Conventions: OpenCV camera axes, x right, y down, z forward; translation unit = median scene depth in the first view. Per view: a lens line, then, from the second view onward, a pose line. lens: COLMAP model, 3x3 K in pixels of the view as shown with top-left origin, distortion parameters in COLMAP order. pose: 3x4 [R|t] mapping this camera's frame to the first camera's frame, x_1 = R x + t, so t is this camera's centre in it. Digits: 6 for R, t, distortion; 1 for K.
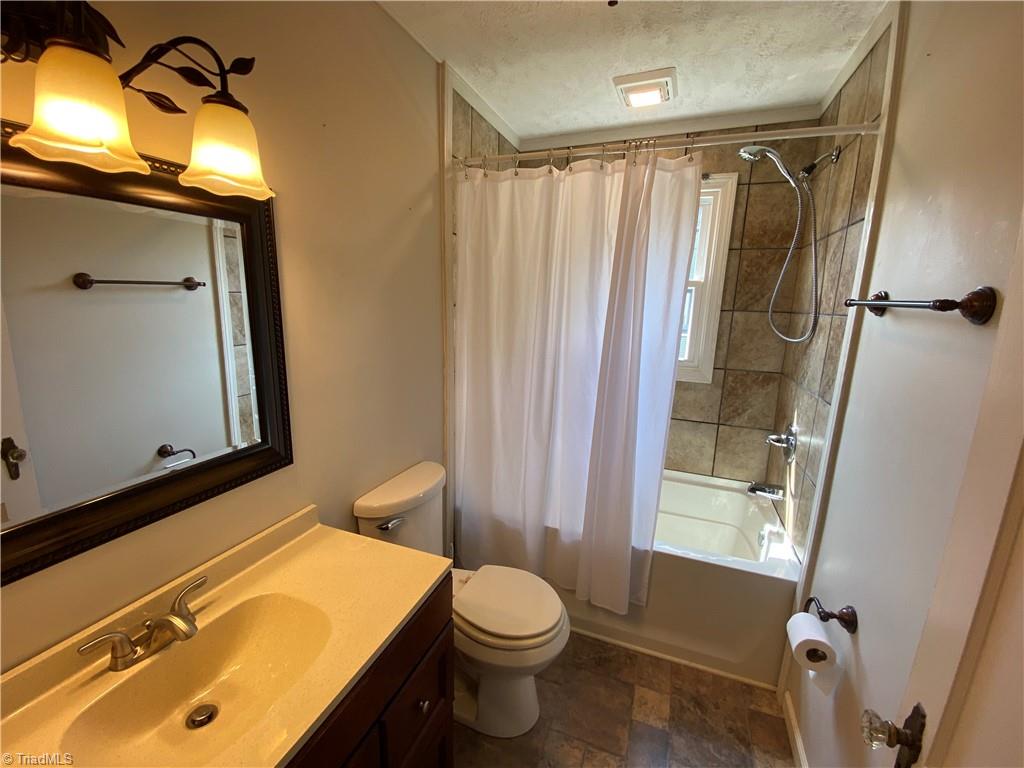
lens RADIAL K [[418.8, 0, 511.1], [0, 418.8, 382.5], [0, 0, 1]] dist [0.040522, -0.033692]
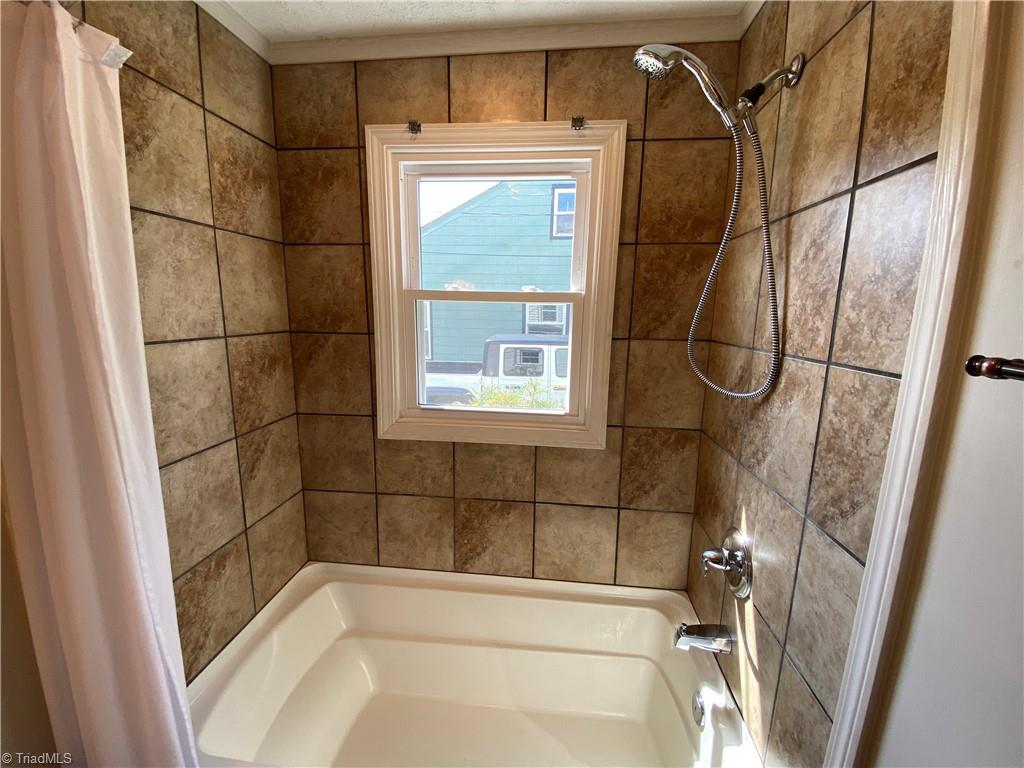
lens RADIAL K [[418.8, 0, 511.1], [0, 418.8, 382.5], [0, 0, 1]] dist [0.040522, -0.033692]
pose [[0.964911, -0.055711, 0.256598, 0.183499], [0.059931, 0.998165, -0.008648, -0.110890], [-0.255646, 0.023723, 0.966479, 0.432974]]
